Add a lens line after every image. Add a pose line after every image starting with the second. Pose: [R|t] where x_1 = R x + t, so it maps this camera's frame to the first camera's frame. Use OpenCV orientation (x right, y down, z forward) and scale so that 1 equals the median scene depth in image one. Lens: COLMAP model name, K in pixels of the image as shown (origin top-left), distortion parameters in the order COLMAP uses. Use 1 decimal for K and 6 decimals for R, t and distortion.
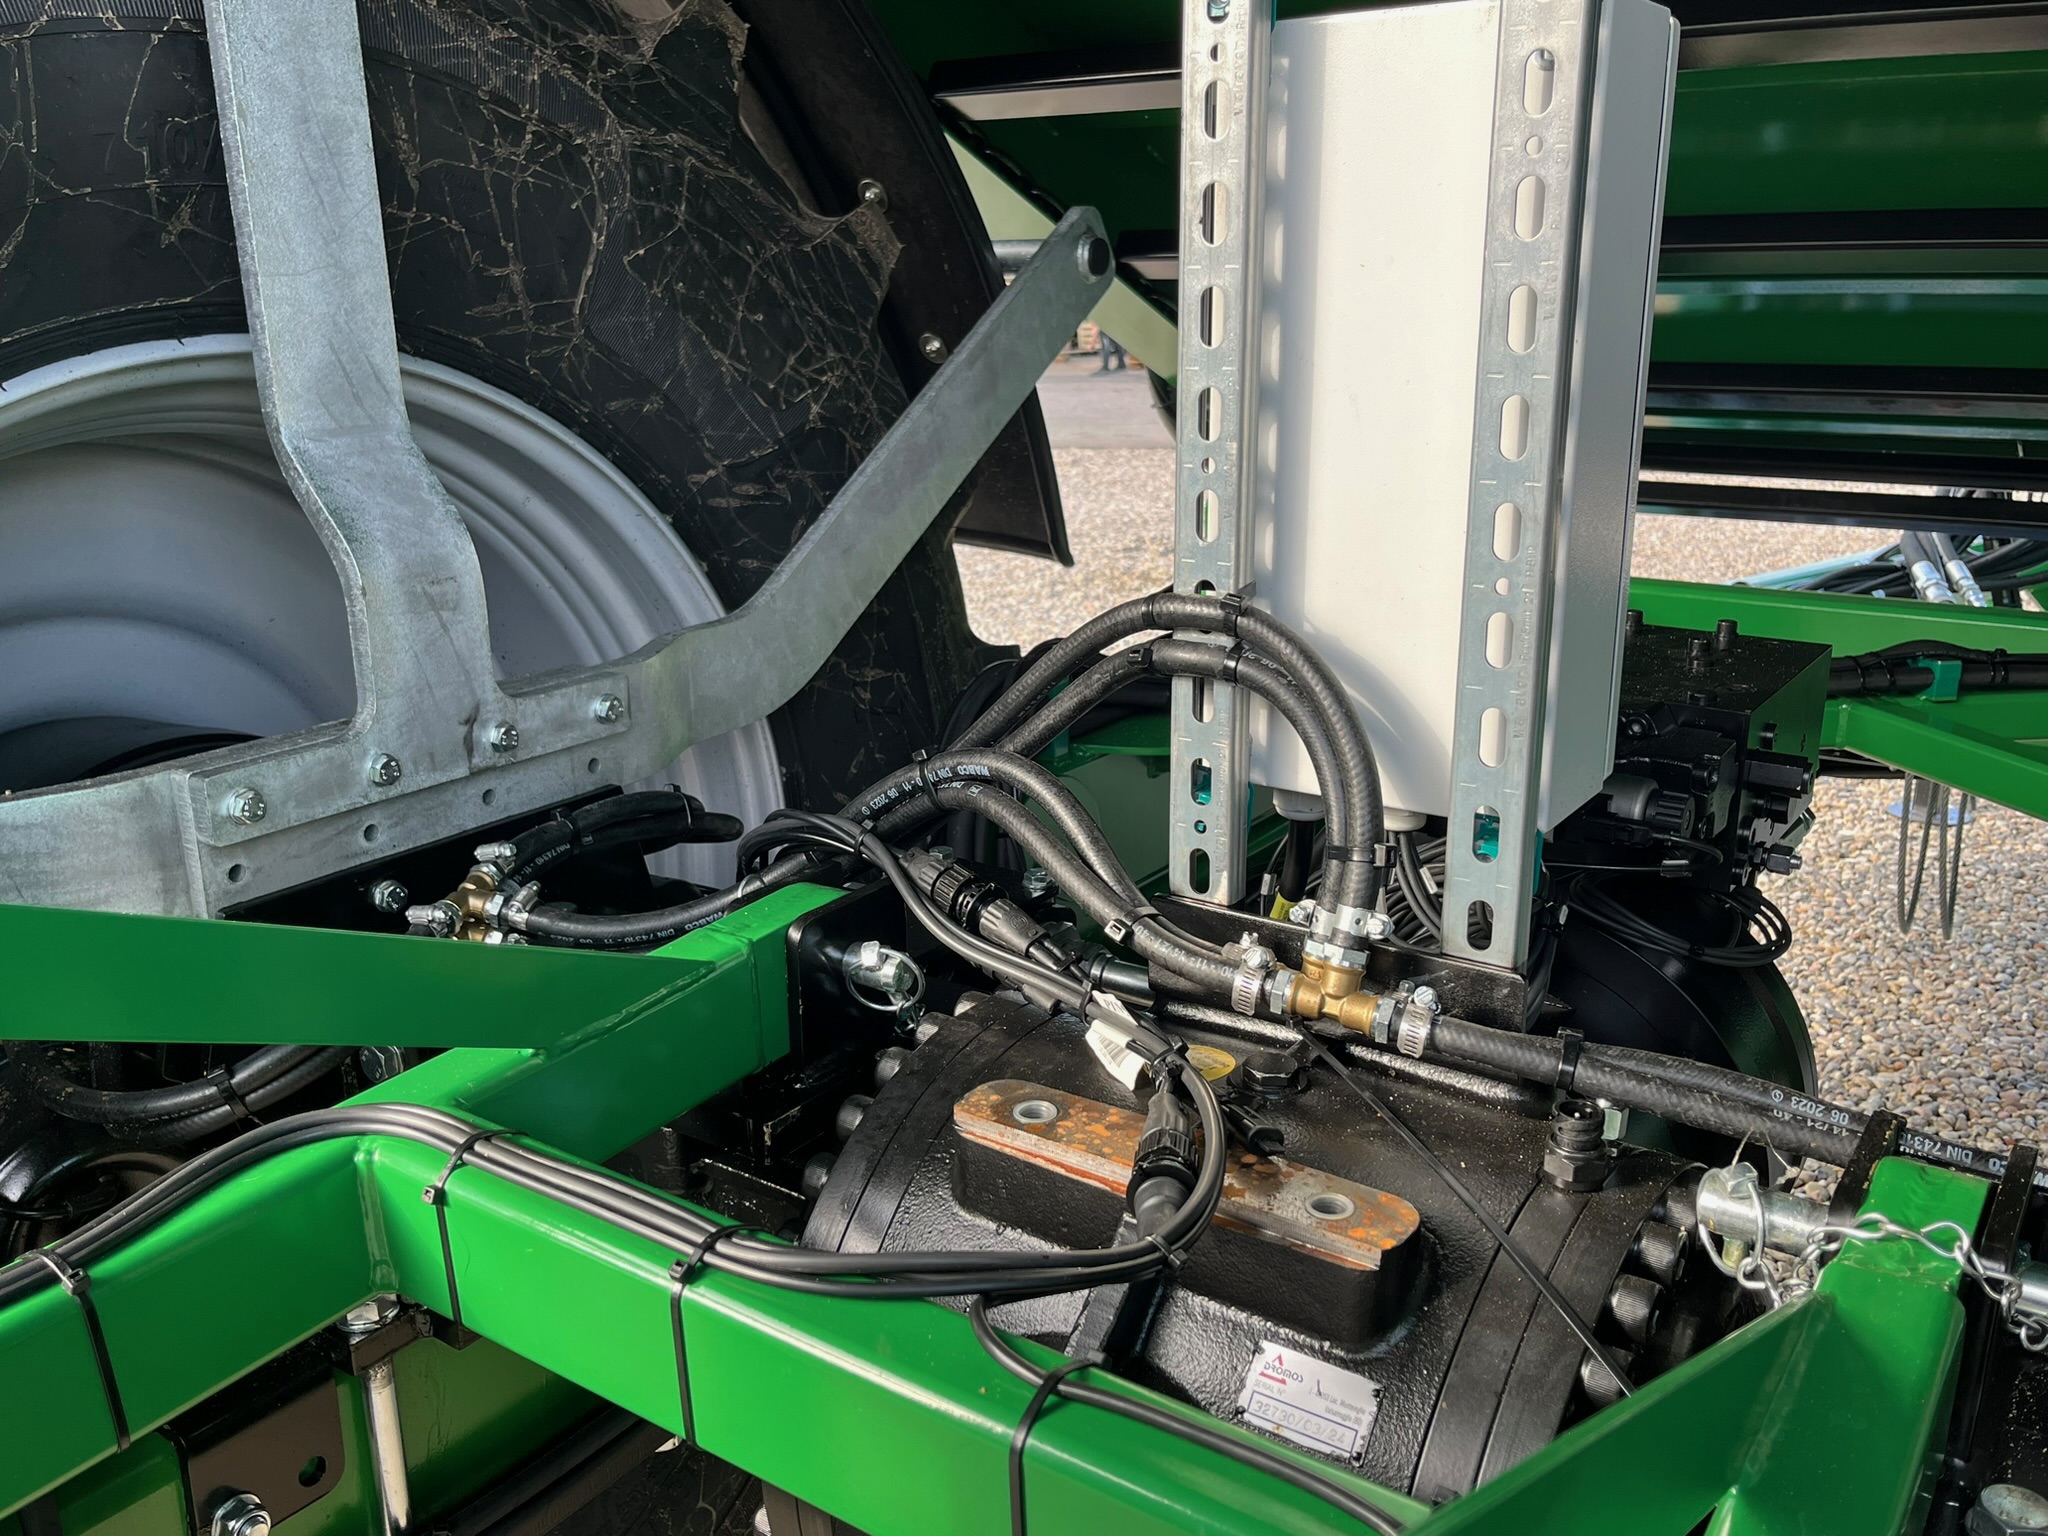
lens RADIAL K [[1716.5, 0, 1024.0], [0, 1716.5, 768.0], [0, 0, 1]] dist [0.006361, 0.002212]
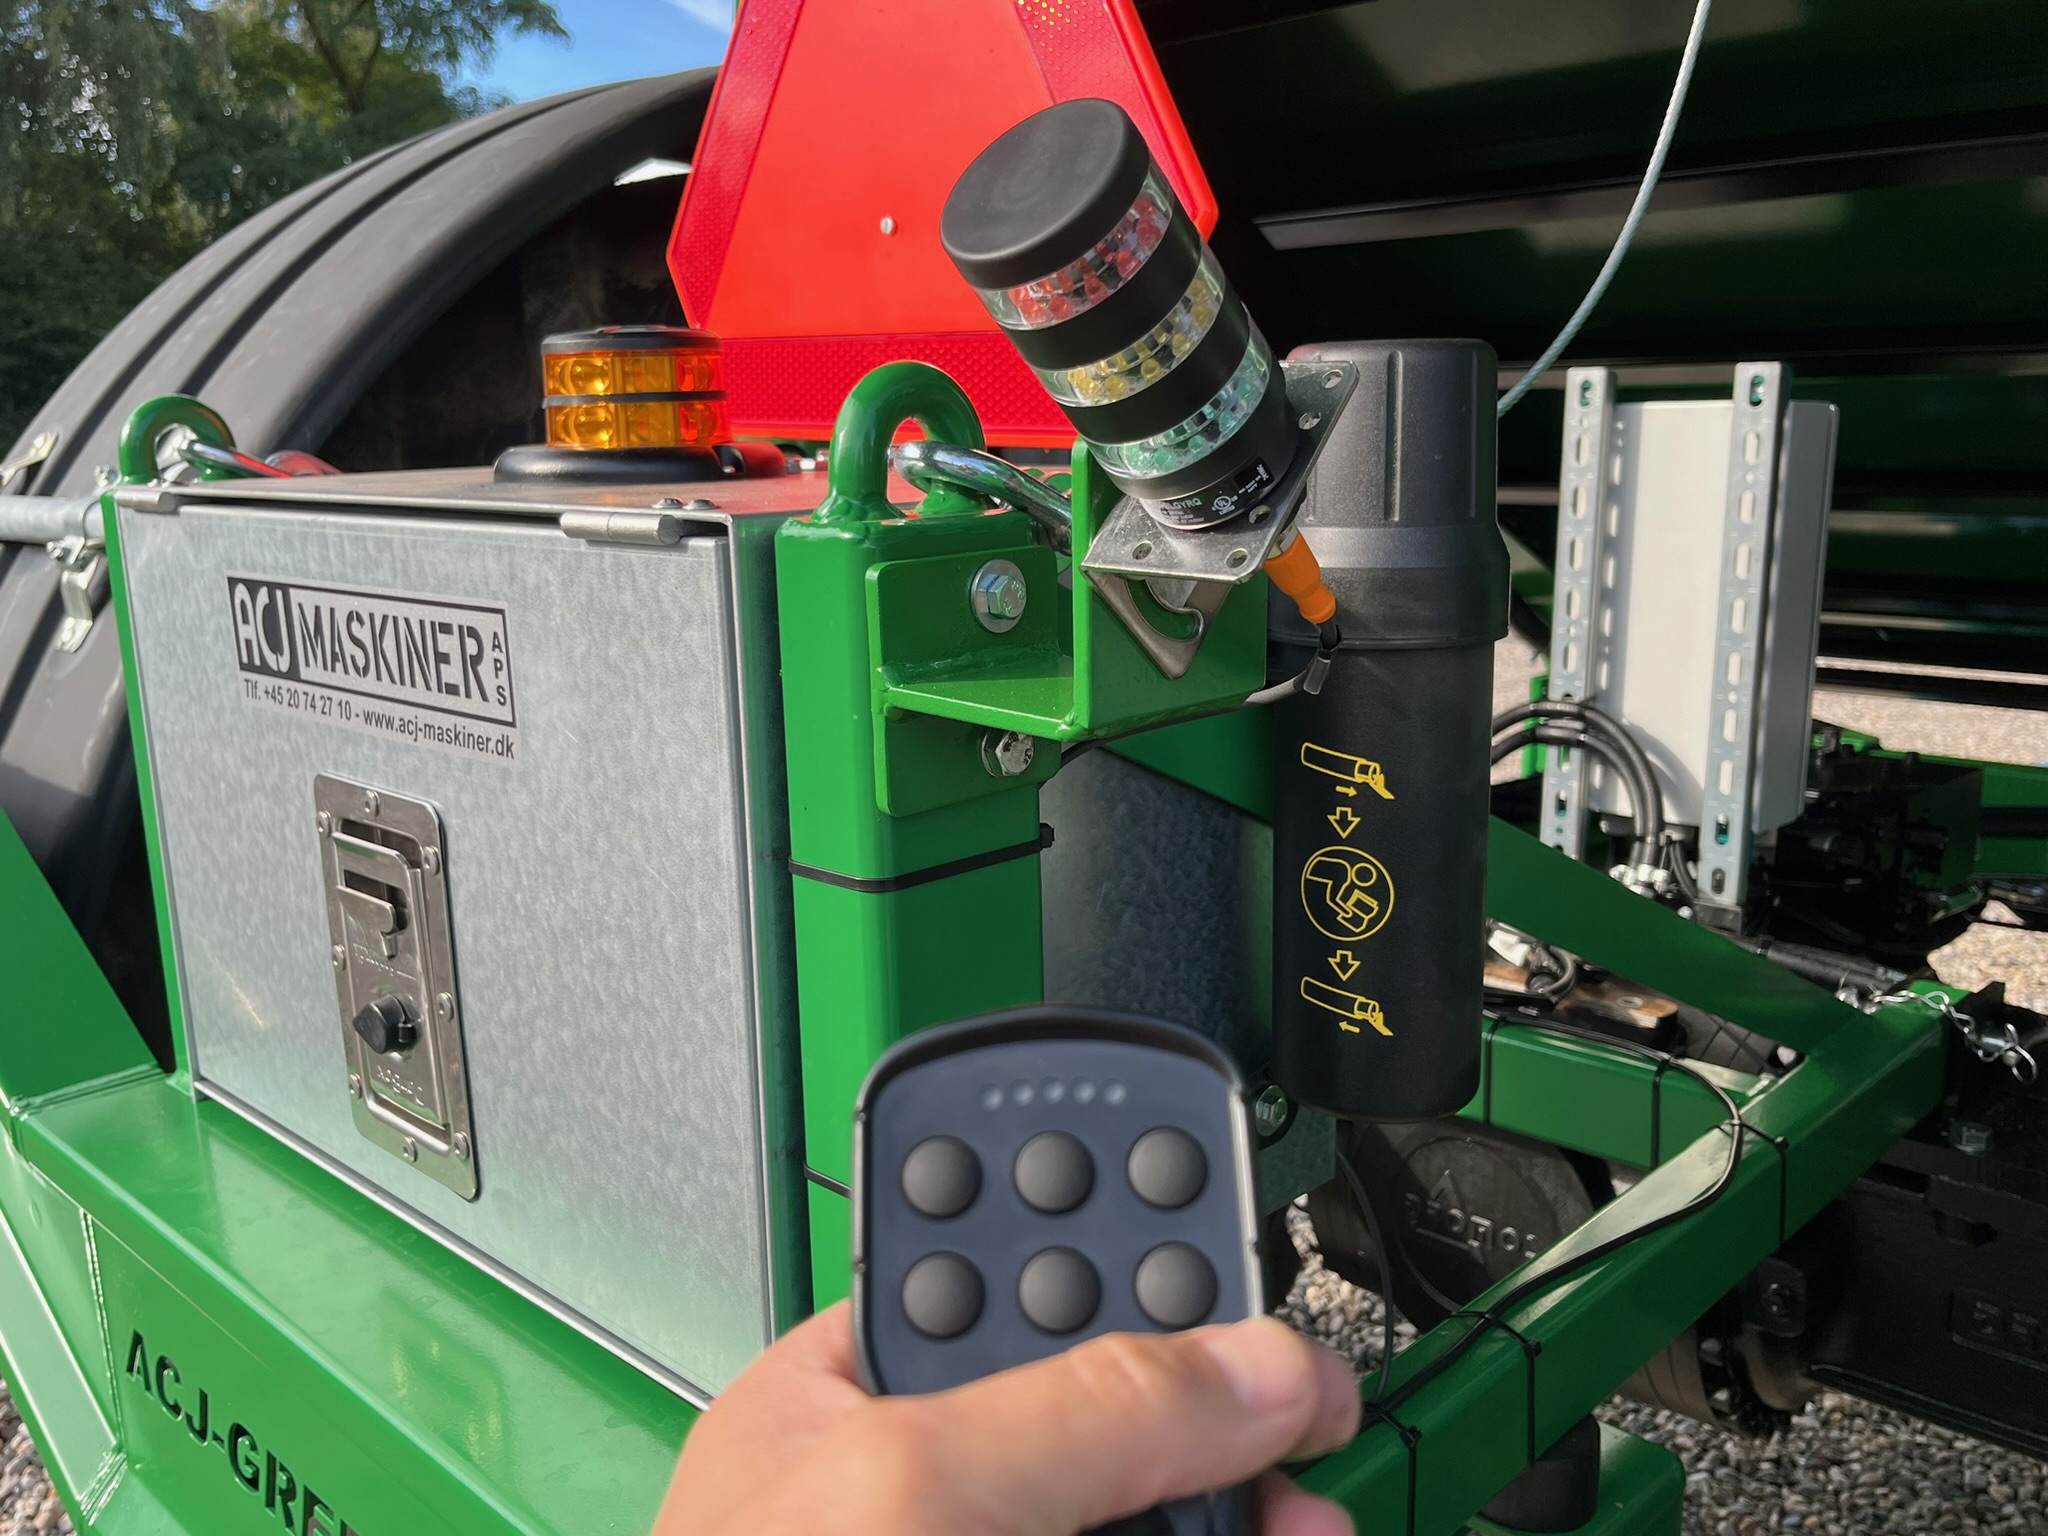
lens RADIAL K [[1742.8, 0, 1027.7], [0, 1742.8, 814.1], [0, 0, 1]] dist [0.000994, 0.001712]
pose [[0.986629, 0.041232, -0.157679, -0.171418], [-0.054404, 0.995297, -0.080151, 0.207260], [0.153633, 0.087658, 0.984232, -0.948033]]
